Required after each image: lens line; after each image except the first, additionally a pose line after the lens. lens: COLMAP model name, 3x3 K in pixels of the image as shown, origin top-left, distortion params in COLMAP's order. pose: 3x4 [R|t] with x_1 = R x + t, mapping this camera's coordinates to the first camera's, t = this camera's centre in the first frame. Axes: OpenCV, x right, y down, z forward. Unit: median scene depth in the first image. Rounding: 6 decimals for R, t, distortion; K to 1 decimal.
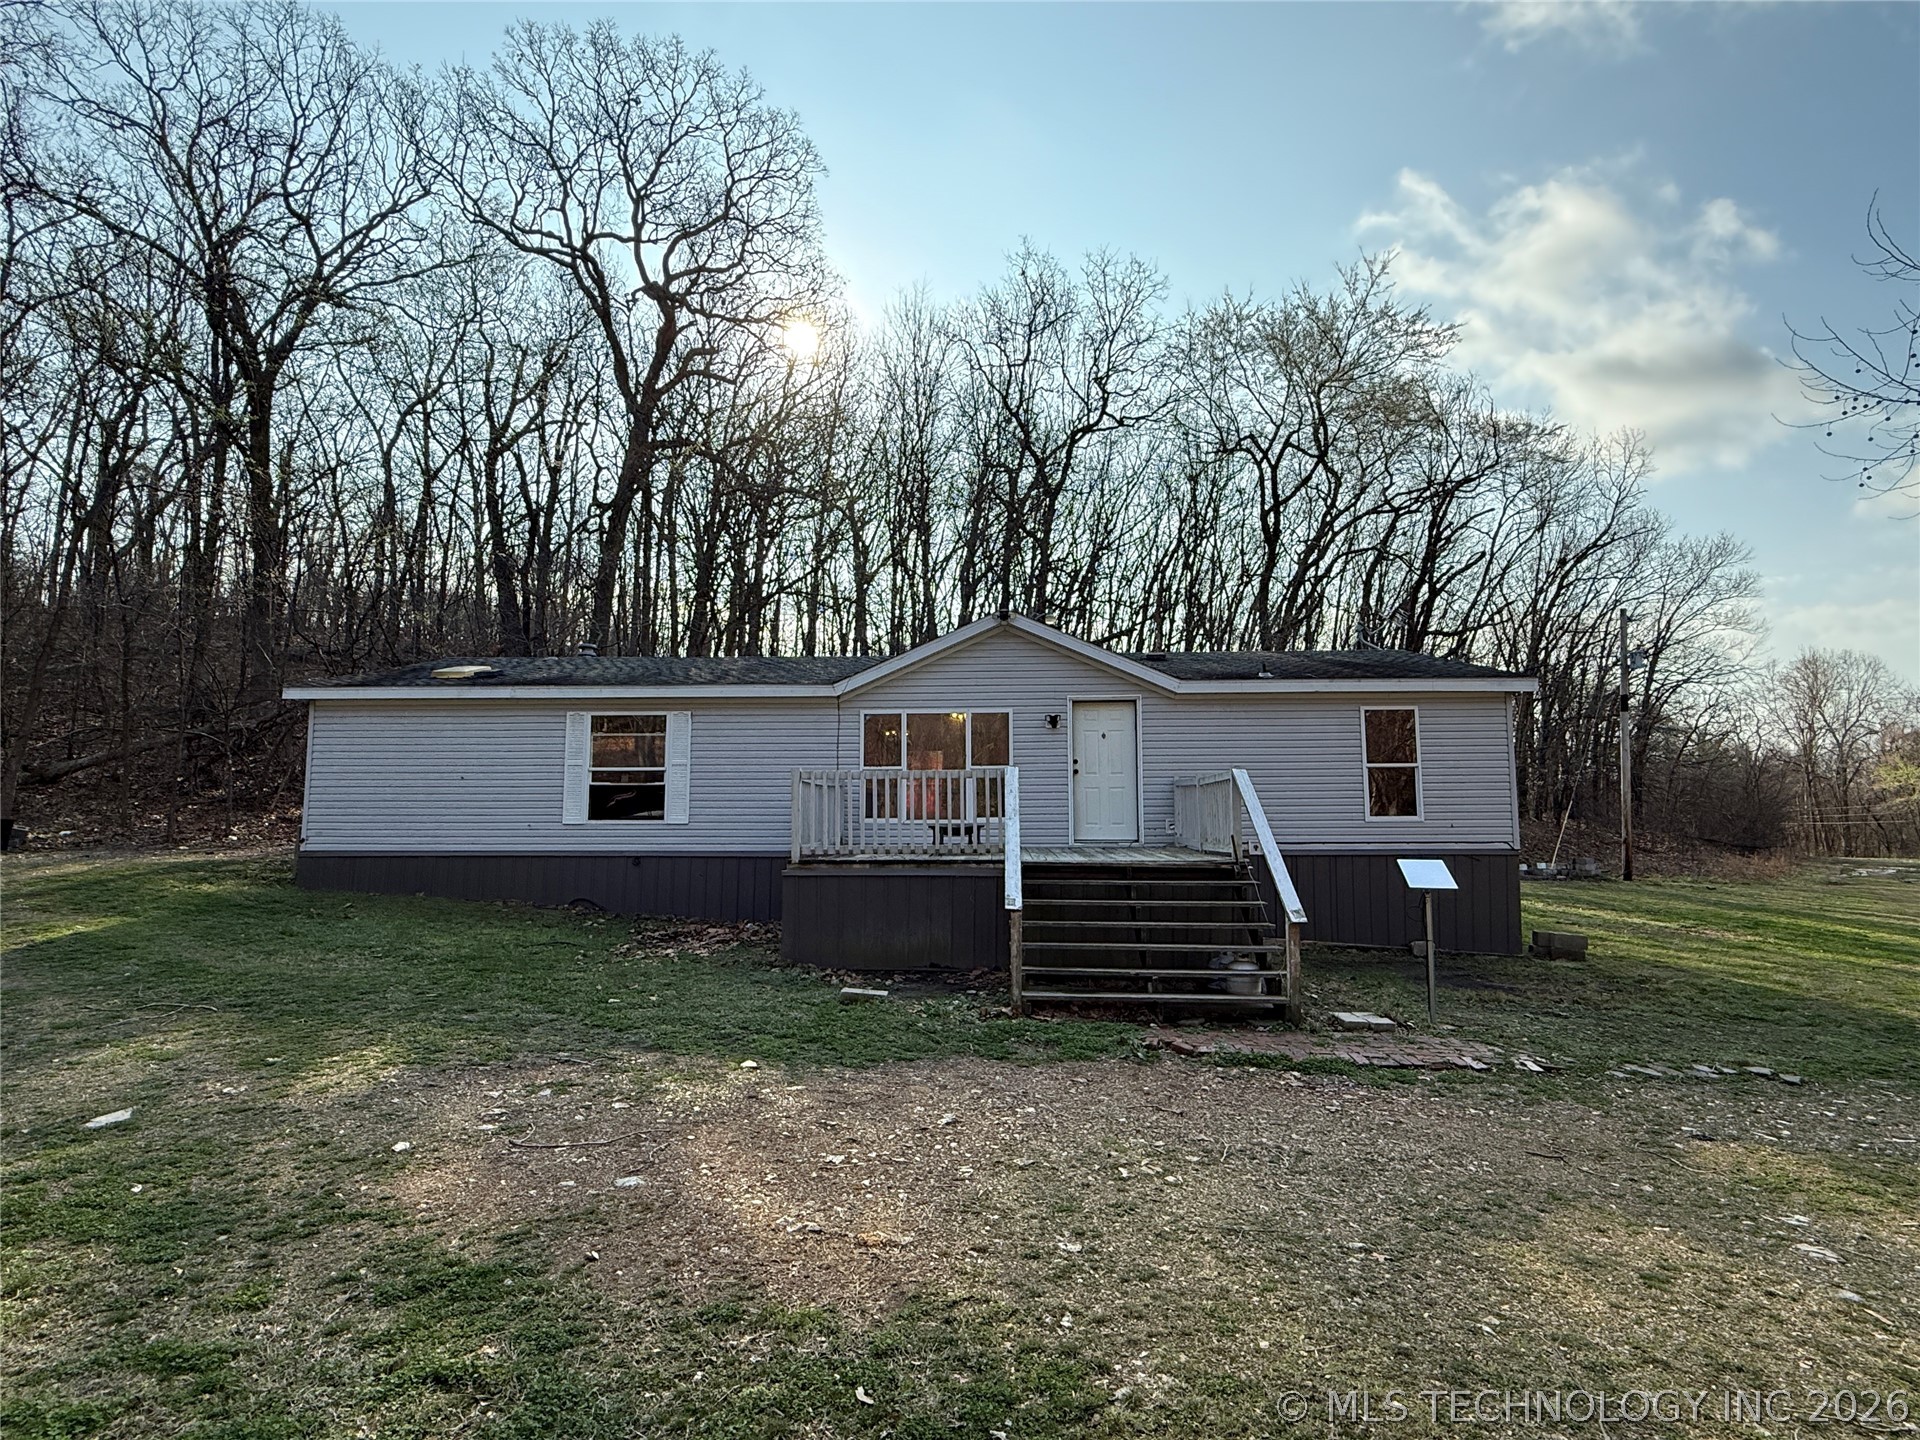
lens RADIAL K [[988.3, 0, 960.0], [0, 988.3, 720.0], [0, 0, 1]] dist [-0.002847, -0.001253]
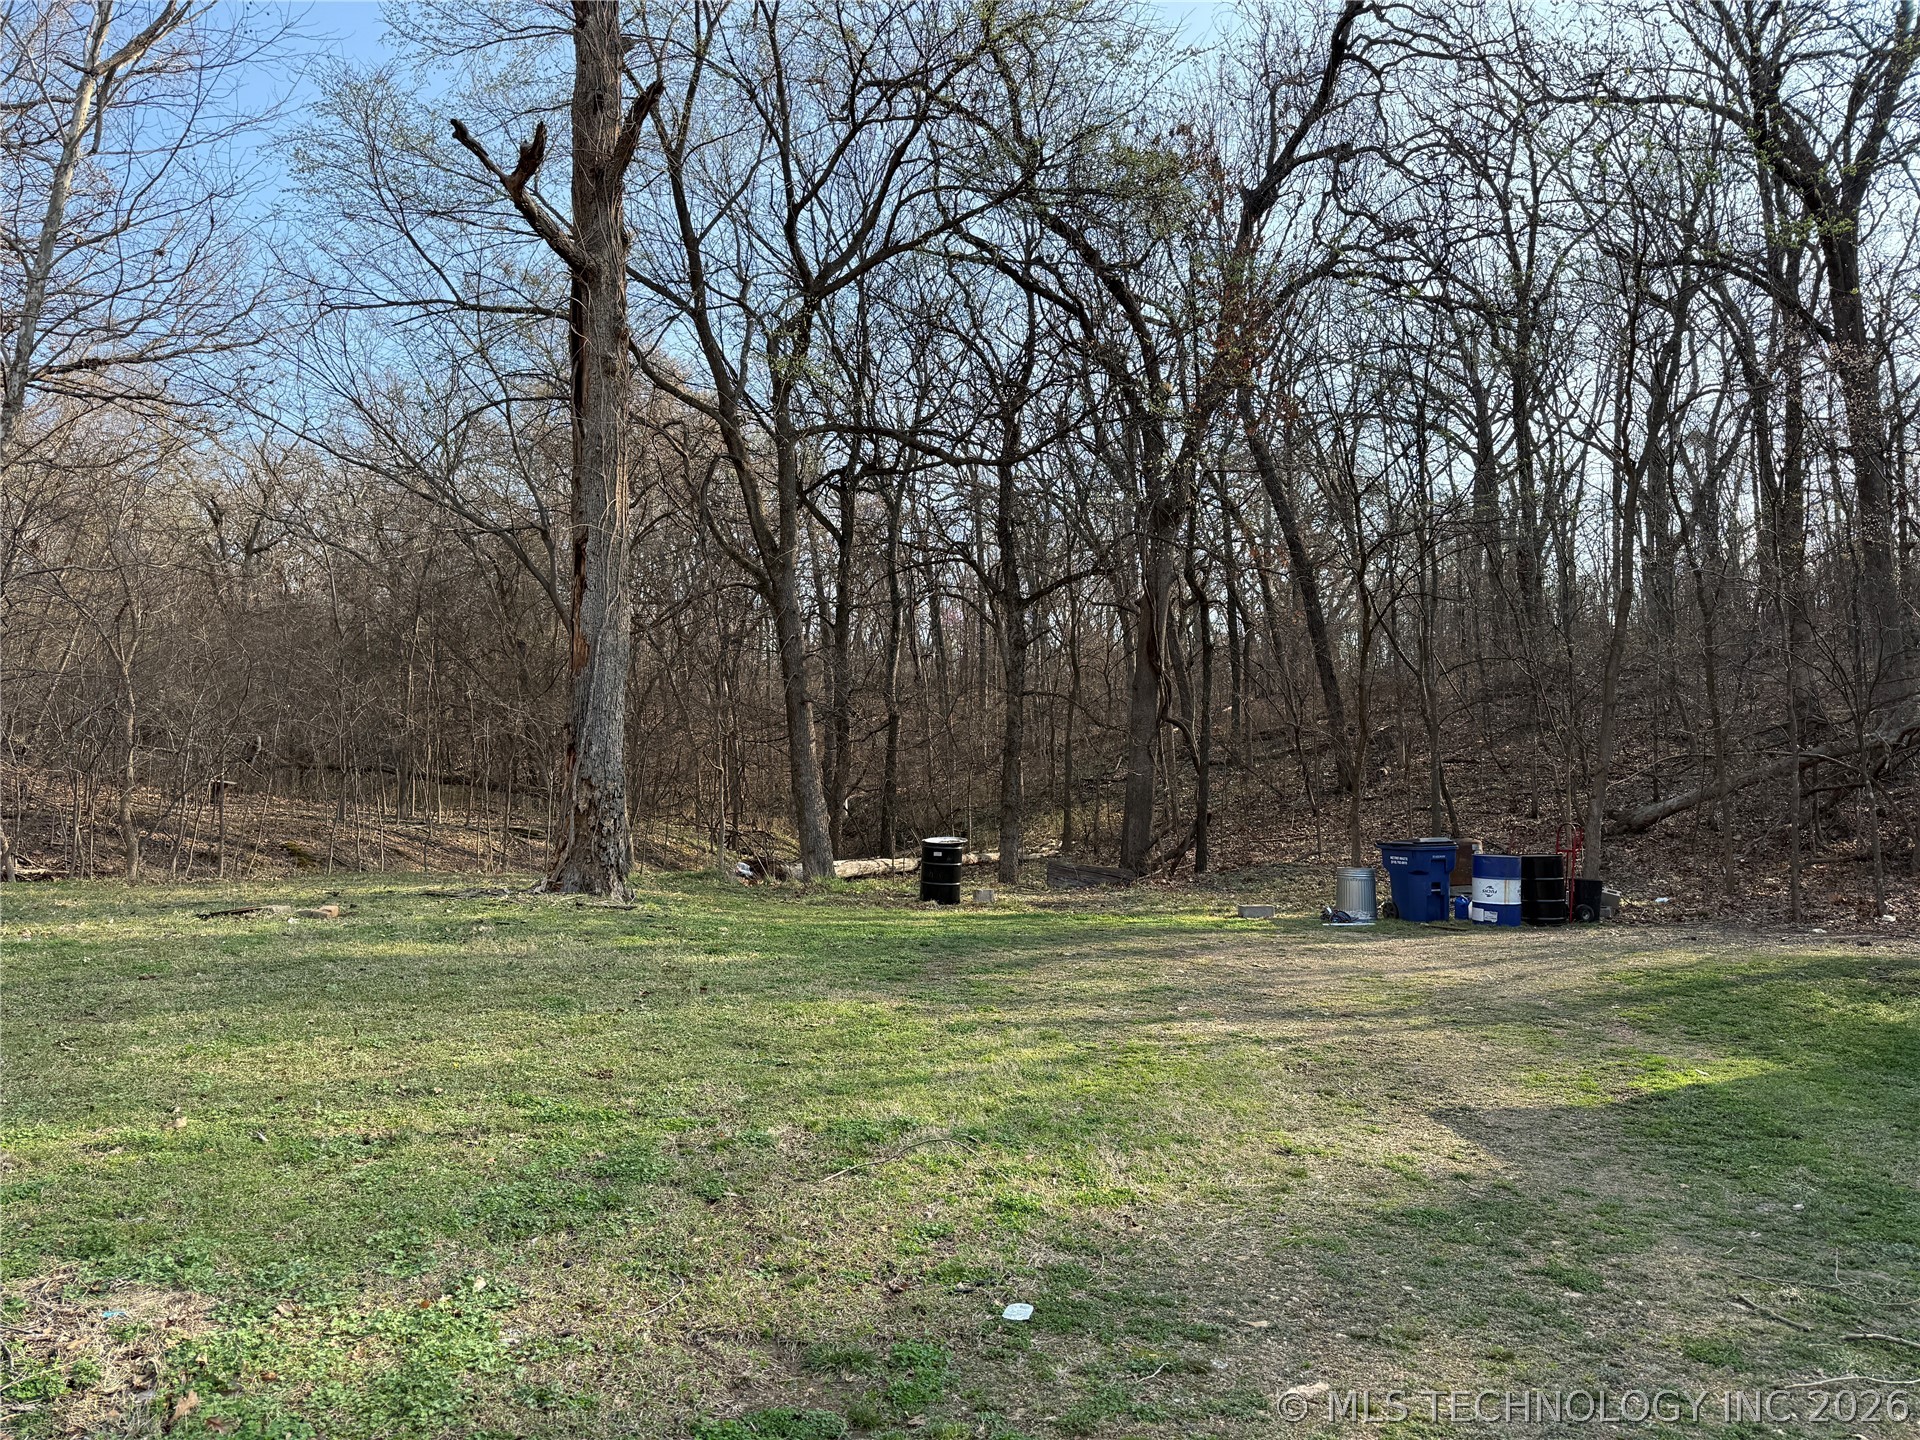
lens RADIAL K [[1348.9, 0, 964.5], [0, 1348.9, 718.2], [0, 0, 1]] dist [0.020304, -0.027141]
pose [[0.356393, -0.089238, -0.930065, -0.152280], [0.069148, 0.995218, -0.068992, 0.013998], [0.931774, -0.039724, 0.360860, 0.167221]]
